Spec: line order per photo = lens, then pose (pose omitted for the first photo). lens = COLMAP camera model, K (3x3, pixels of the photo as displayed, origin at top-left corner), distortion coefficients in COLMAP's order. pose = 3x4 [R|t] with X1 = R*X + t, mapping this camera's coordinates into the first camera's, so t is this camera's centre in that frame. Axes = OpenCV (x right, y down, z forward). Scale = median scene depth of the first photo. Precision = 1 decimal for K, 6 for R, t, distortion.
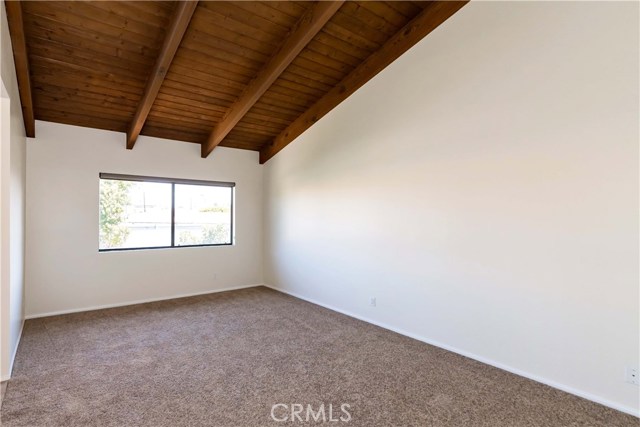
lens RADIAL K [[241.9, 0, 319.9], [0, 241.9, 214.0], [0, 0, 1]] dist [-0.000229, -0.000056]
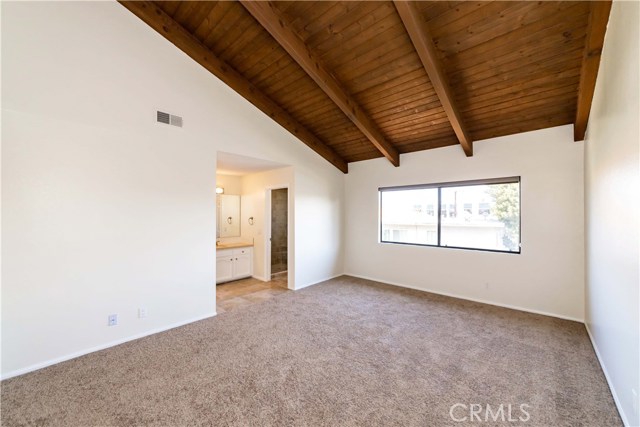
lens RADIAL K [[244.9, 0, 319.7], [0, 244.9, 215.7], [0, 0, 1]] dist [-0.000142, 0.000017]
pose [[0.302115, -0.004936, -0.953259, 0.277920], [0.003938, 0.999985, -0.003930, 0.001053], [0.953263, -0.002567, 0.302129, 0.158976]]
